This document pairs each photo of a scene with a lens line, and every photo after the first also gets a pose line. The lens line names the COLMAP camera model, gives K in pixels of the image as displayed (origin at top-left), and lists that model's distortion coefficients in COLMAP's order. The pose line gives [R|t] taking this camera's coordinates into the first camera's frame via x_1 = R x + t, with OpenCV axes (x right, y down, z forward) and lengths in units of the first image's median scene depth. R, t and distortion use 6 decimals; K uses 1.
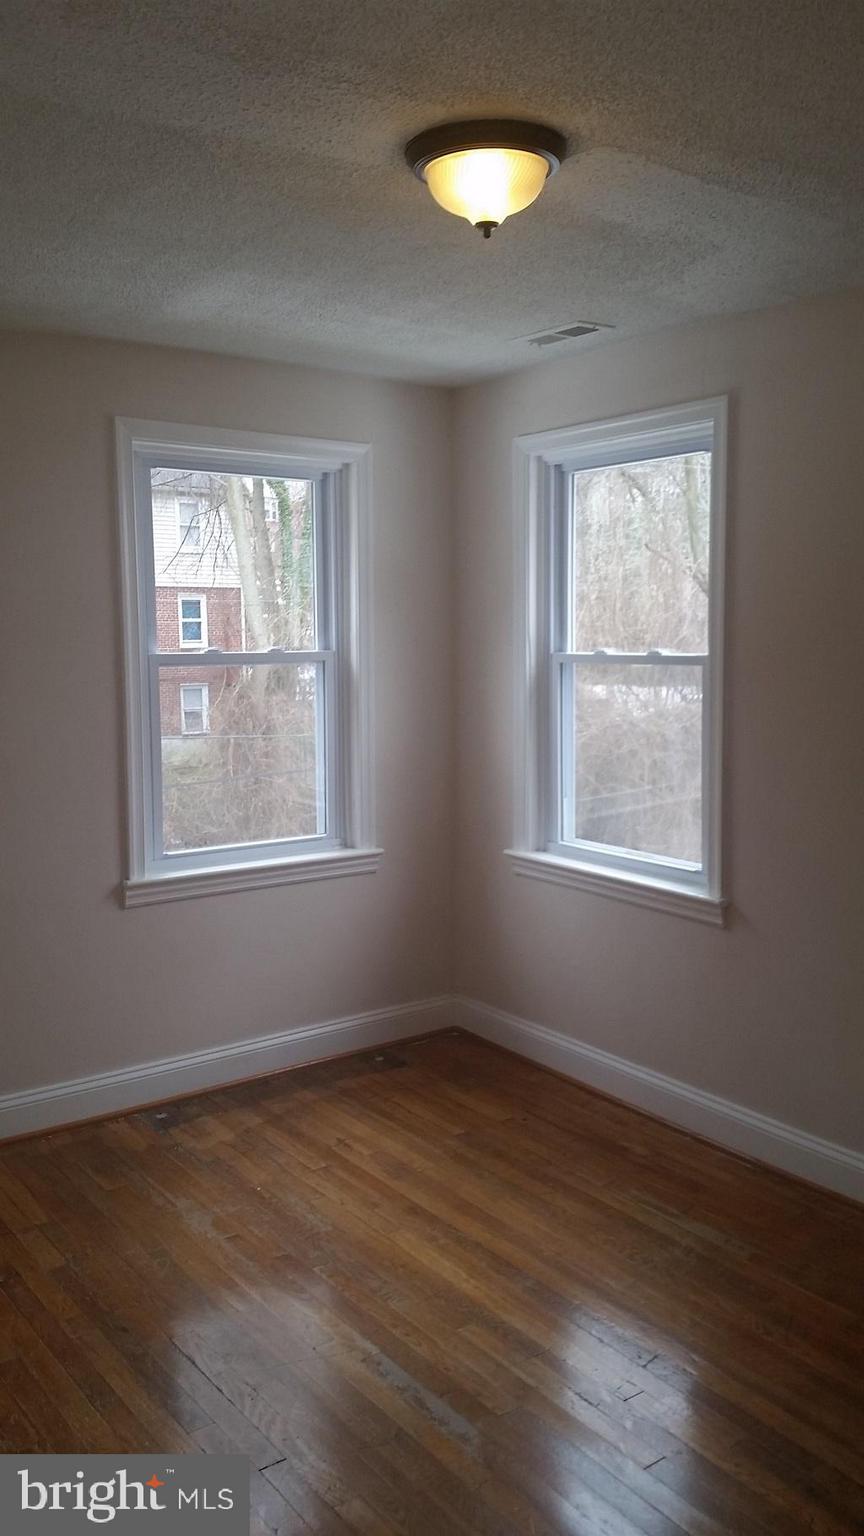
lens RADIAL K [[1260.8, 0, 431.9], [0, 1260.8, 766.8], [0, 0, 1]] dist [0.144476, -0.001097]
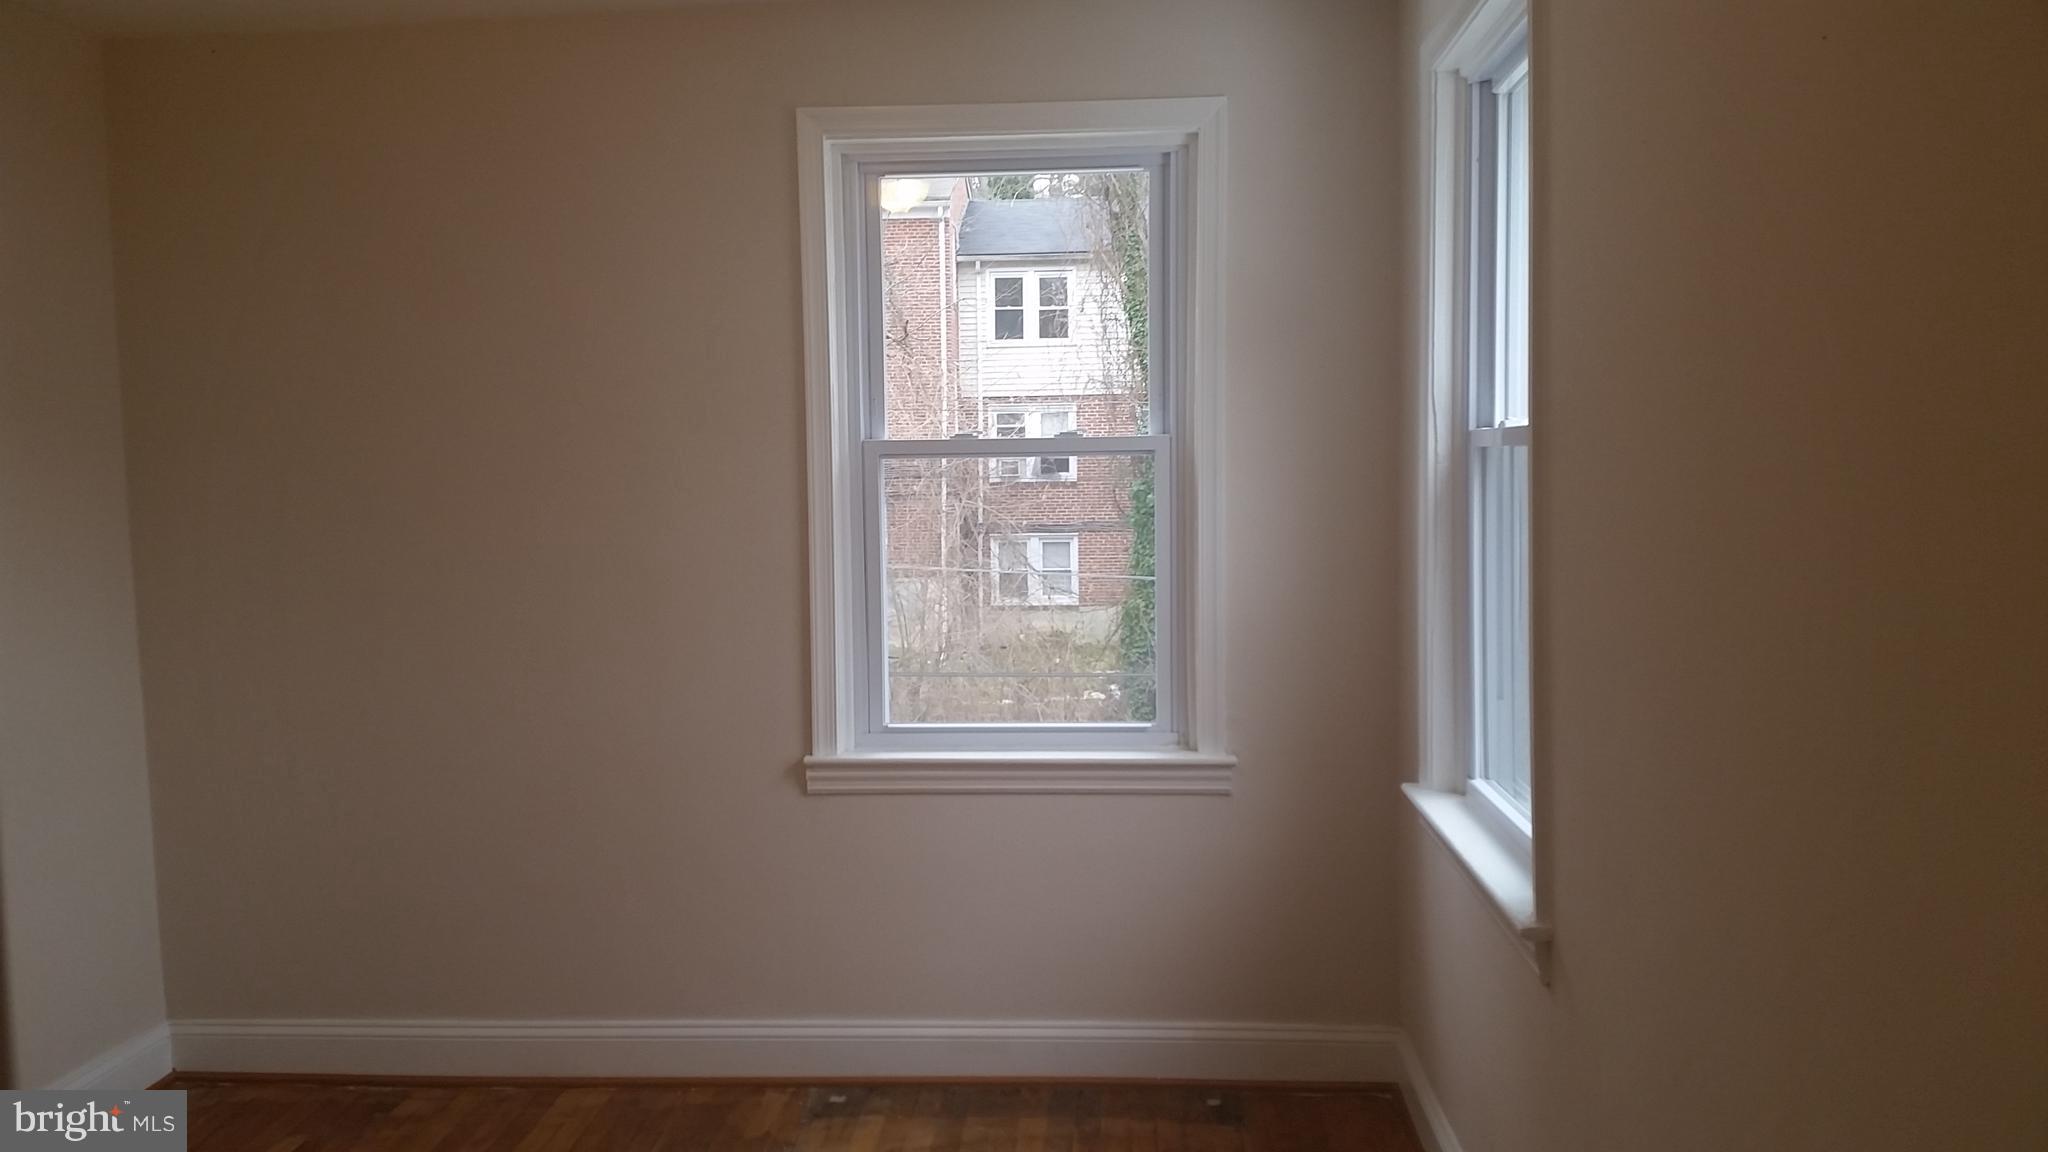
lens RADIAL K [[1681.1, 0, 1022.3], [0, 1681.1, 590.4], [0, 0, 1]] dist [0.144476, -0.001097]
pose [[0.764887, 0.045175, -0.642578, 0.426971], [-0.060036, 0.998195, -0.001287, -0.008747], [0.641360, 0.039562, 0.766219, 0.324514]]
